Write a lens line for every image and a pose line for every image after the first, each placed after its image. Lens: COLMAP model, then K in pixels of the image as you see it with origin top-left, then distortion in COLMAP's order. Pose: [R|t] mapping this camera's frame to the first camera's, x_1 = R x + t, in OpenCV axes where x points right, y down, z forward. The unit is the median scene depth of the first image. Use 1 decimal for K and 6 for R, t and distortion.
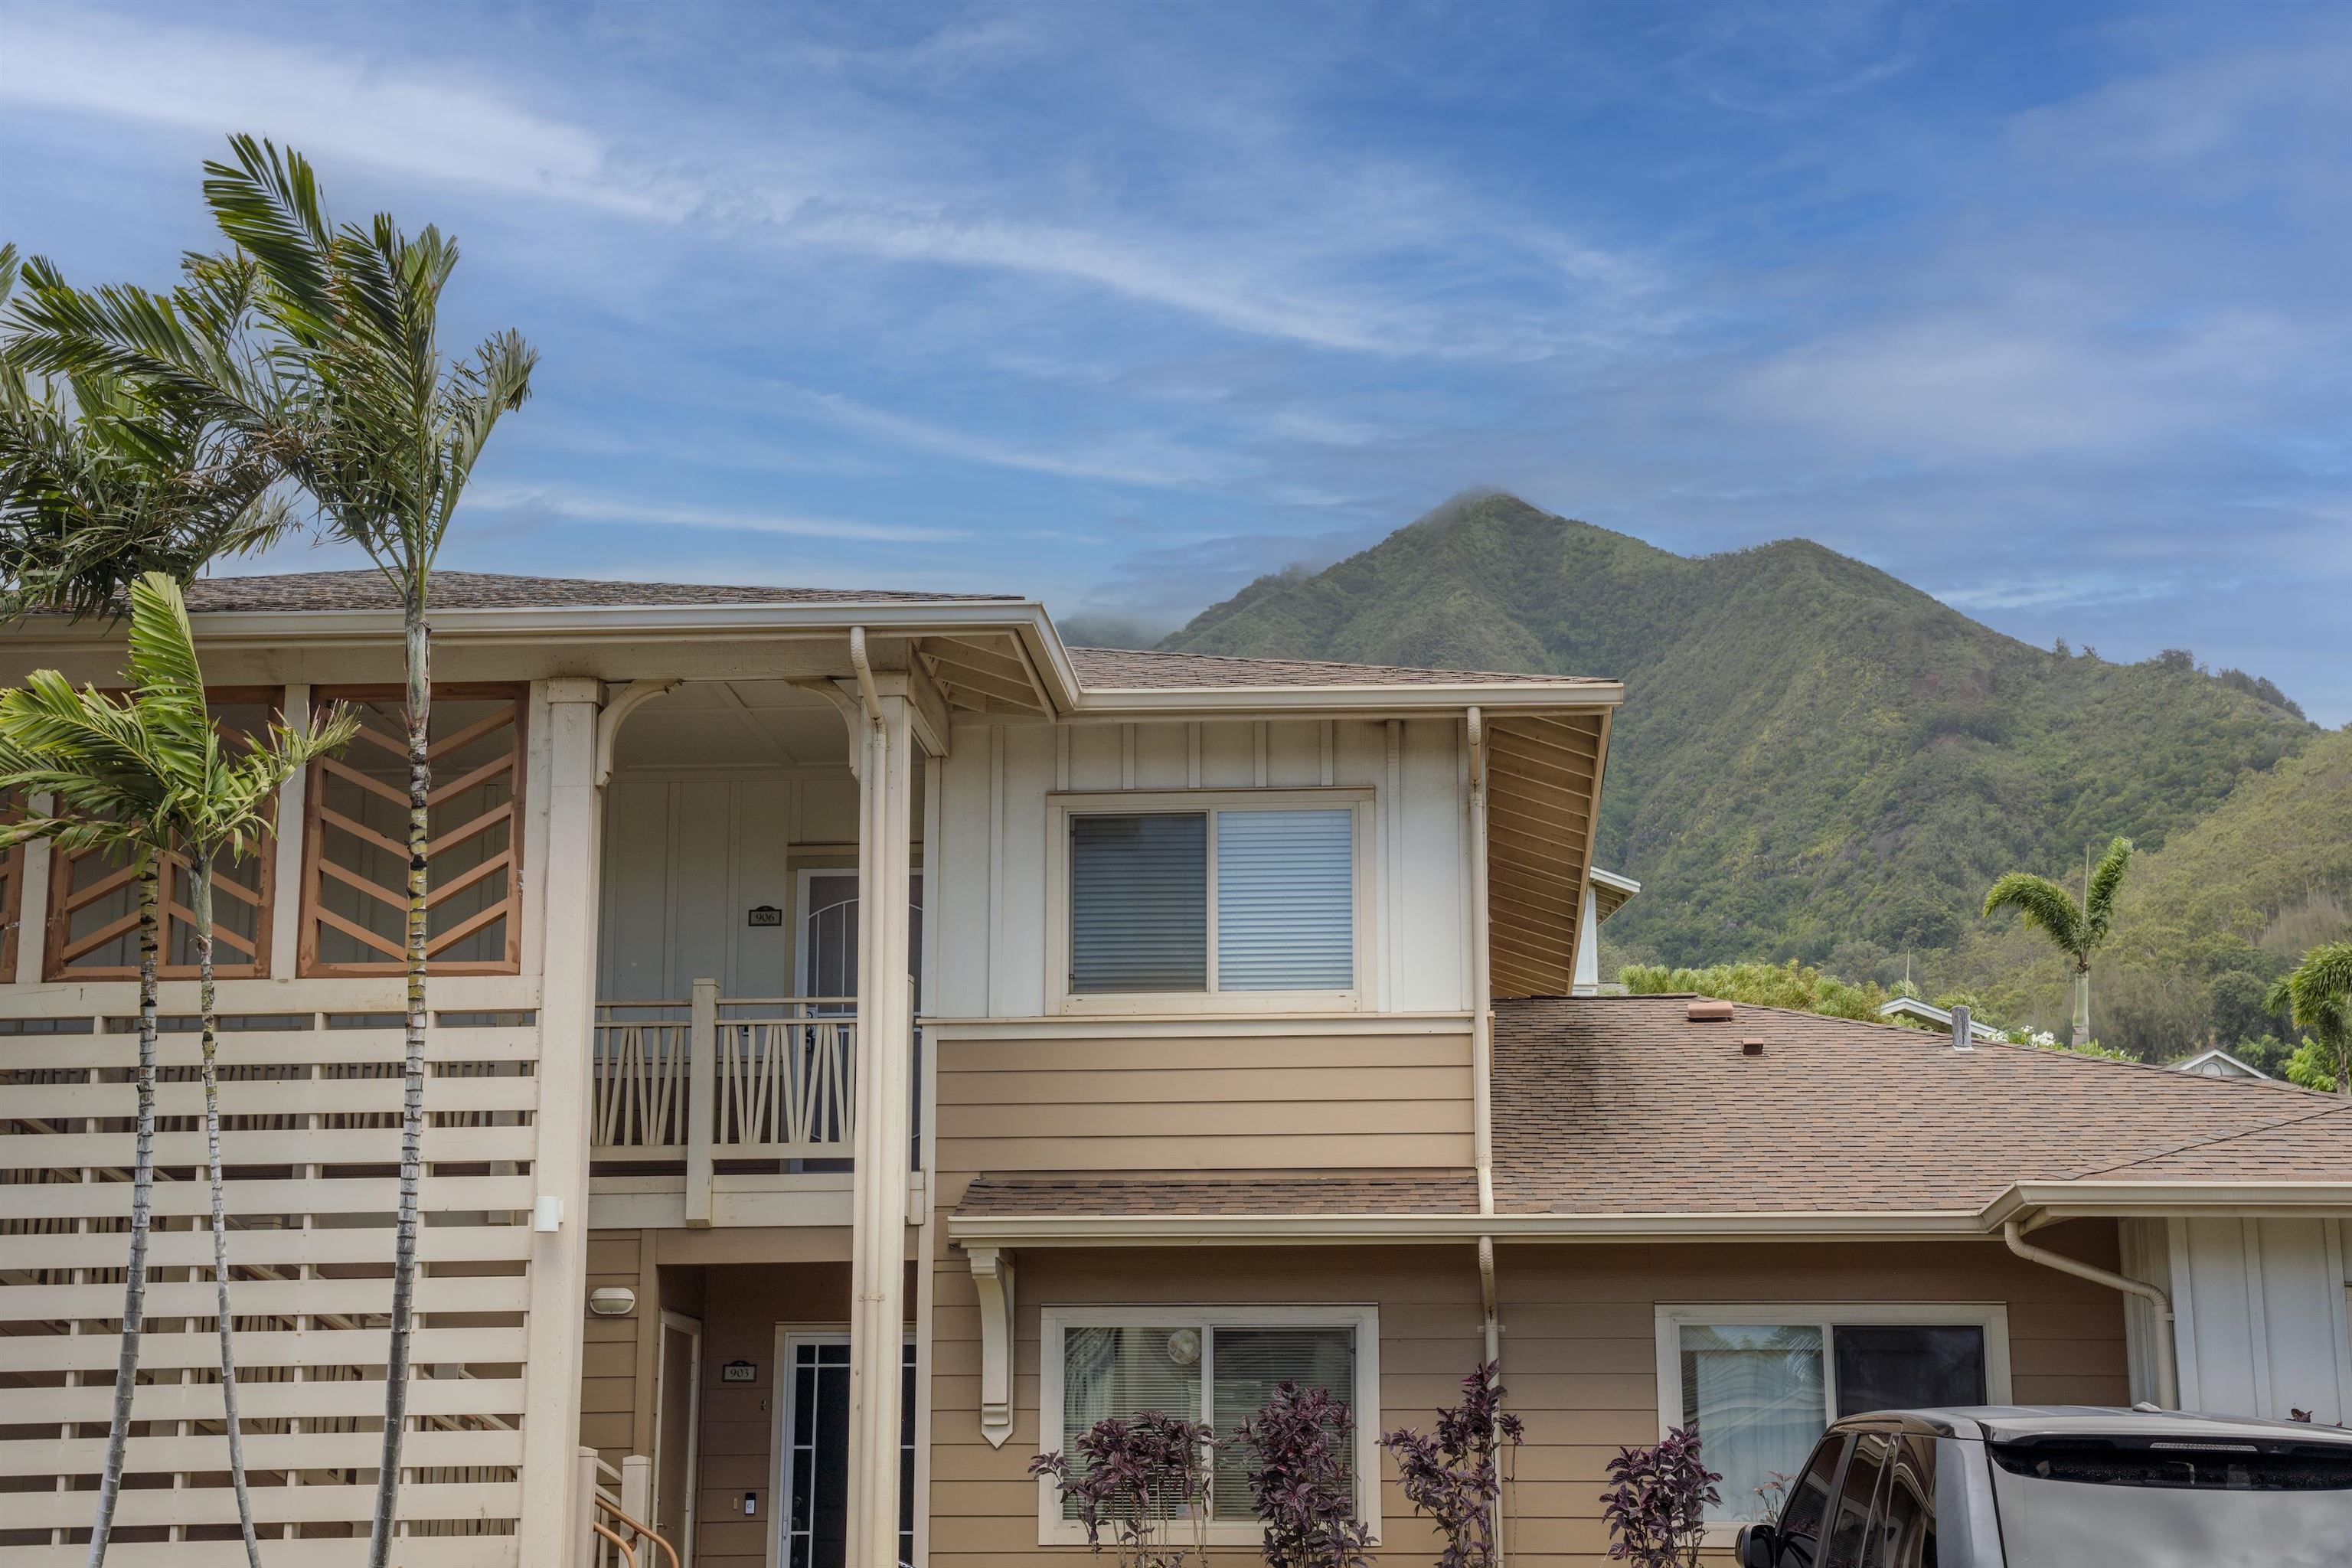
lens RADIAL K [[3703.6, 0, 1176.4], [0, 3703.6, 820.3], [0, 0, 1]] dist [0.232603, 0.087747]
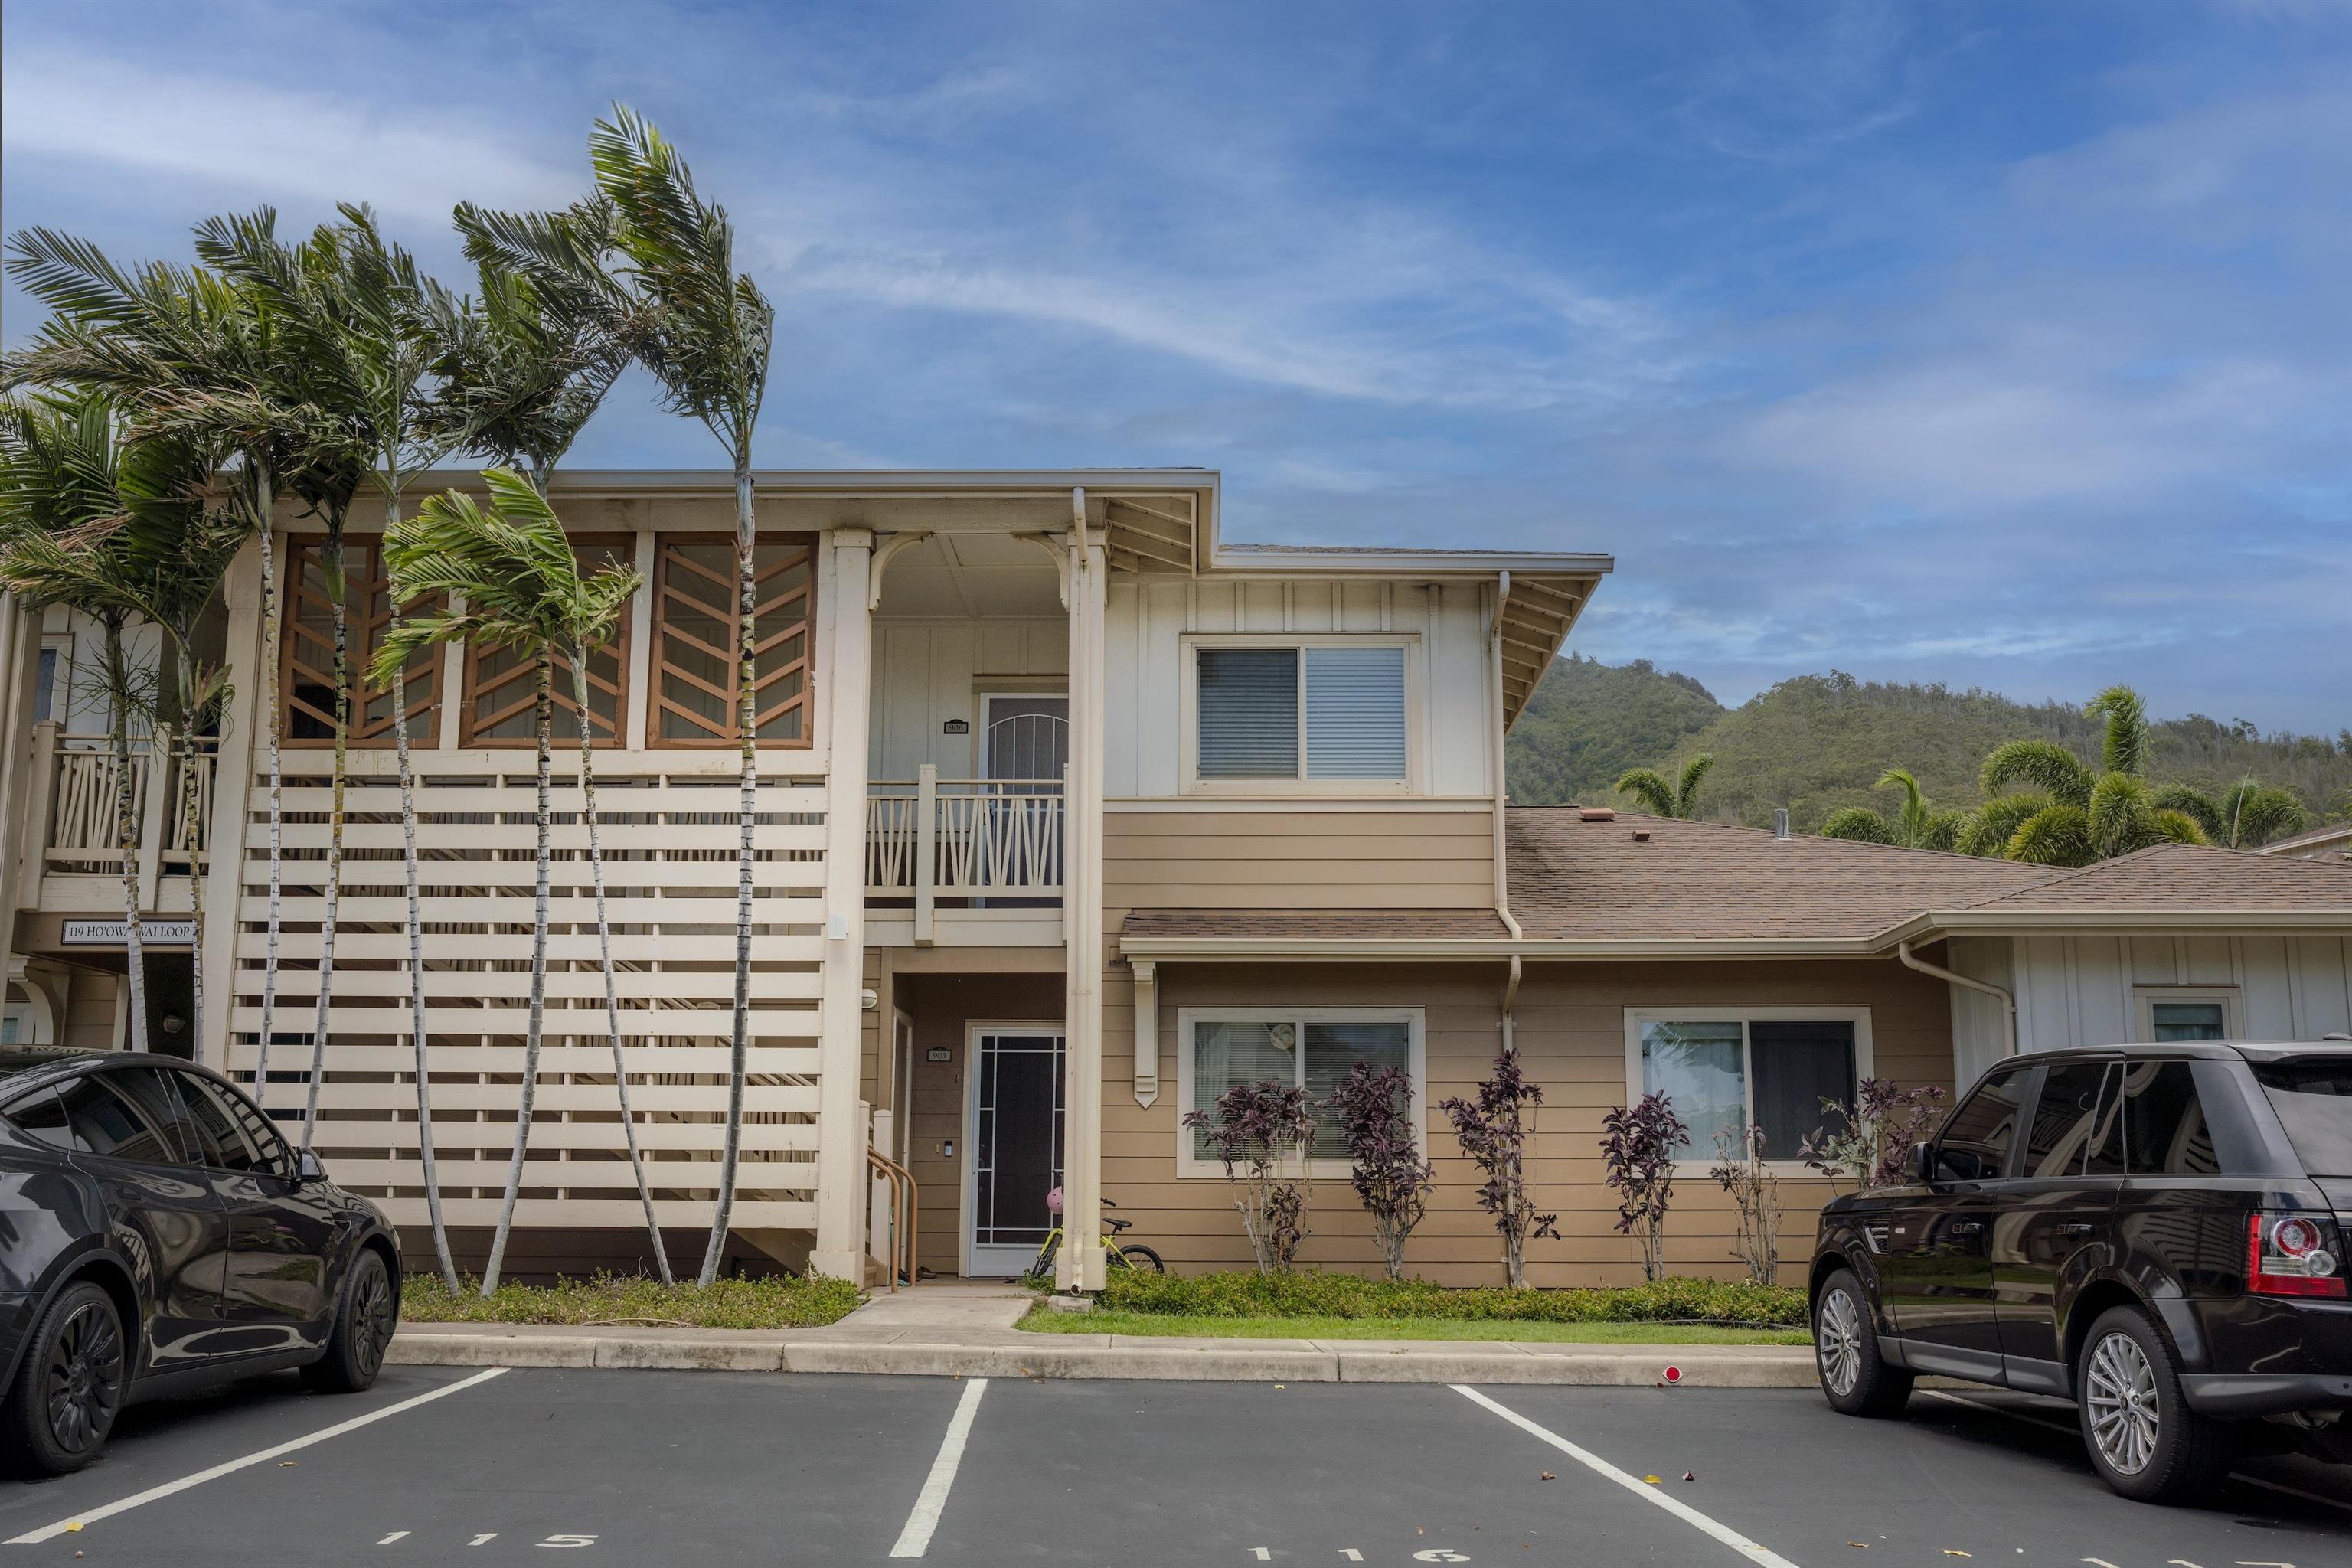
lens RADIAL K [[2297.7, 0, 1176.0], [0, 2297.7, 784.0], [0, 0, 1]] dist [-0.007971, 0.002260]
pose [[0.997737, 0.015440, 0.065438, -0.097023], [-0.016172, 0.999812, 0.010669, 0.041775], [-0.065261, -0.011703, 0.997800, 0.167388]]
